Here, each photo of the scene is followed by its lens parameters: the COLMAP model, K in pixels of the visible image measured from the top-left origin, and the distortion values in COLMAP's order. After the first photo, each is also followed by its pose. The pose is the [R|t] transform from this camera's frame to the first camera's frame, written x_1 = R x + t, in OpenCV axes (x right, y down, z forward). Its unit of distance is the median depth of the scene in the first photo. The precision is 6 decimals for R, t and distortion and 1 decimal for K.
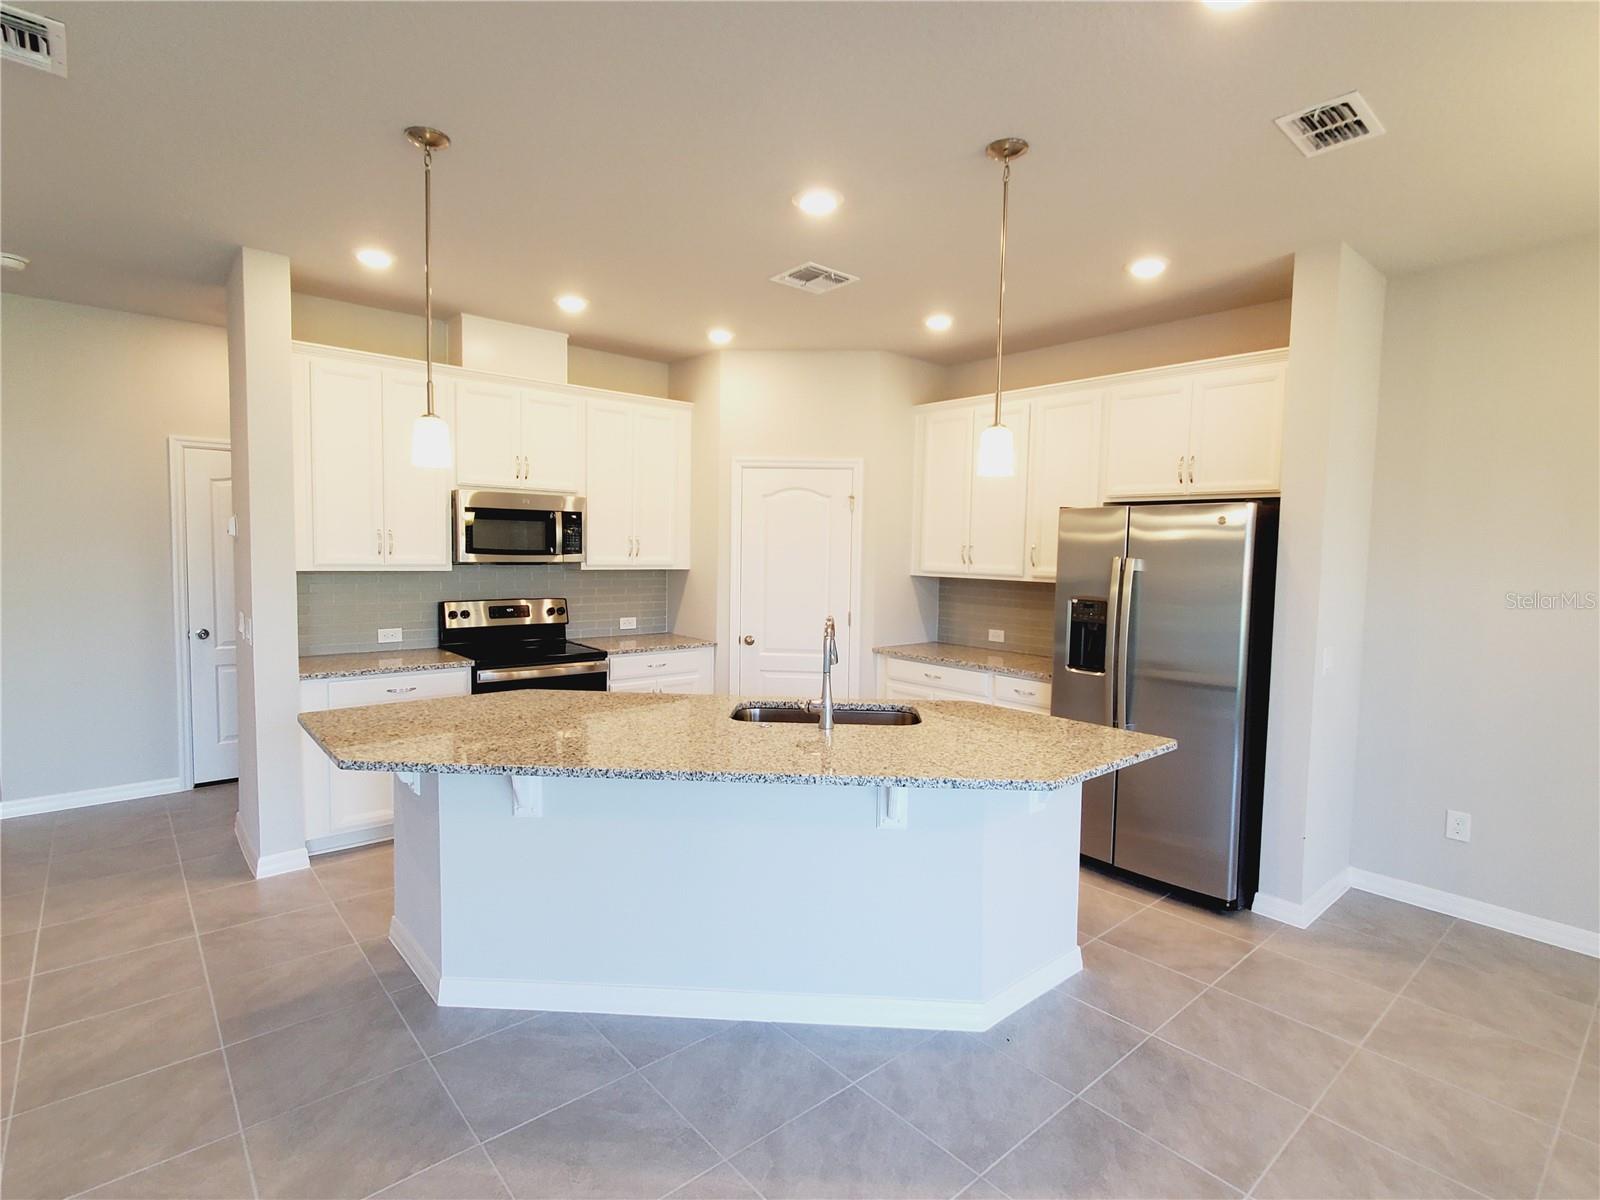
lens RADIAL K [[807.6, 0, 811.3], [0, 807.6, 592.0], [0, 0, 1]] dist [-0.002384, 0.007126]
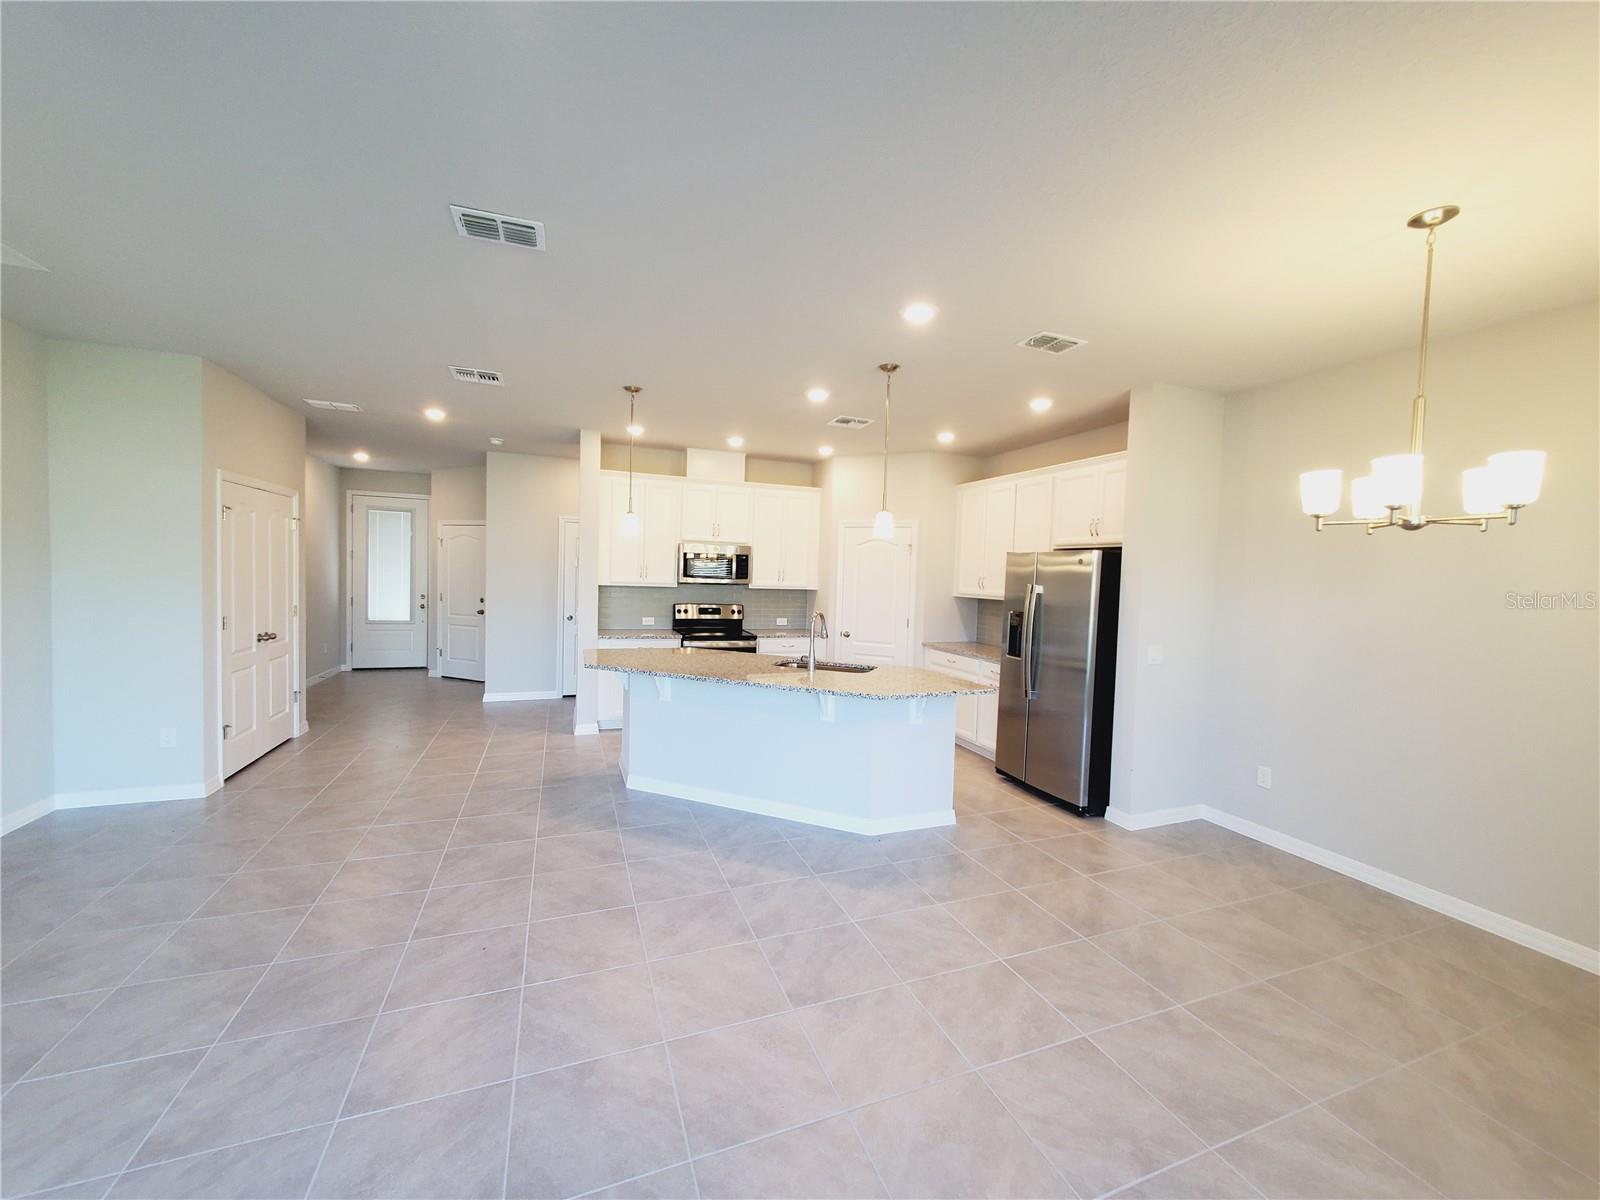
lens RADIAL K [[632.7, 0, 809.4], [0, 632.7, 601.4], [0, 0, 1]] dist [0.000533, -0.000267]
pose [[0.940731, 0.025967, -0.338158, 0.413814], [-0.032865, 0.999352, -0.014687, 0.022910], [0.337558, 0.024930, 0.940975, -0.319150]]
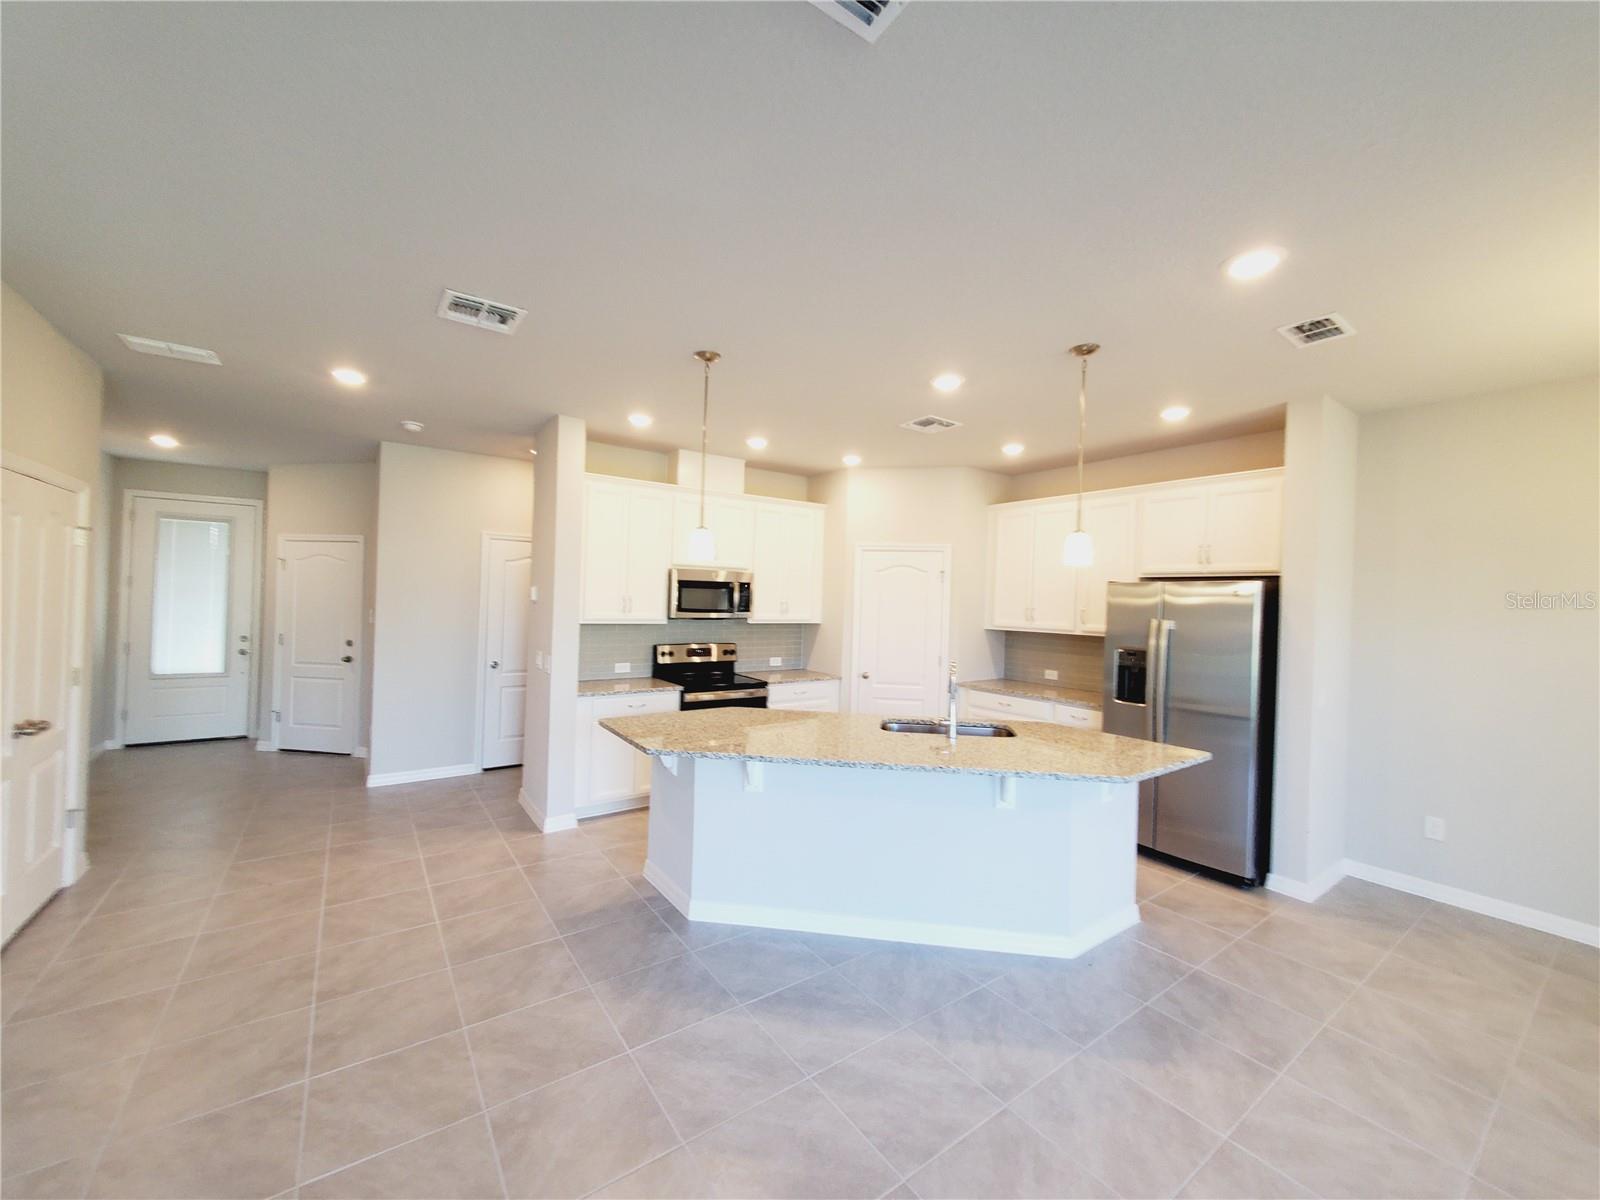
lens RADIAL K [[632.7, 0, 809.4], [0, 632.7, 601.4], [0, 0, 1]] dist [0.000533, -0.000267]
pose [[0.995172, 0.004775, -0.098026, -0.099920], [-0.010214, 0.998431, -0.055060, -0.008106], [0.097609, 0.055796, 0.993660, -0.128432]]
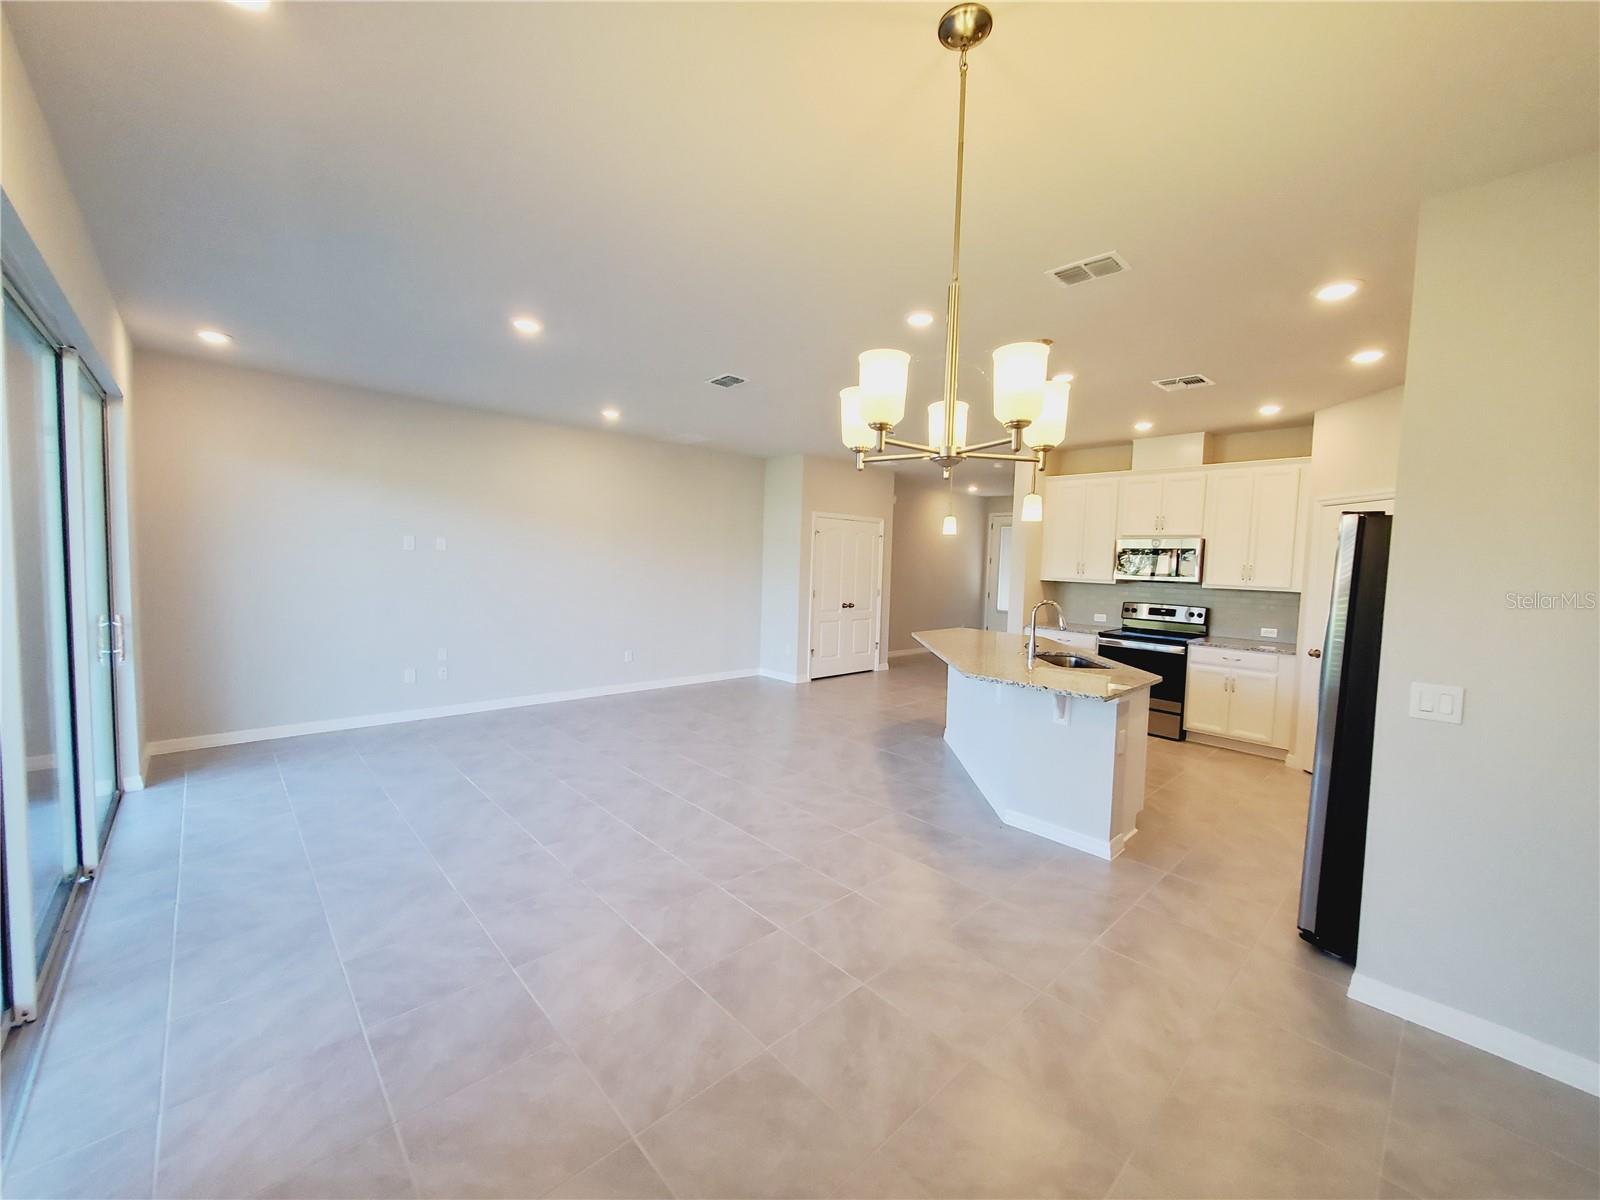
lens RADIAL K [[632.7, 0, 809.4], [0, 632.7, 601.4], [0, 0, 1]] dist [0.000533, -0.000267]
pose [[0.033087, 0.047370, -0.998329, 1.197689], [-0.085532, 0.995346, 0.044393, 0.010152], [0.995786, 0.083920, 0.036985, 0.339732]]
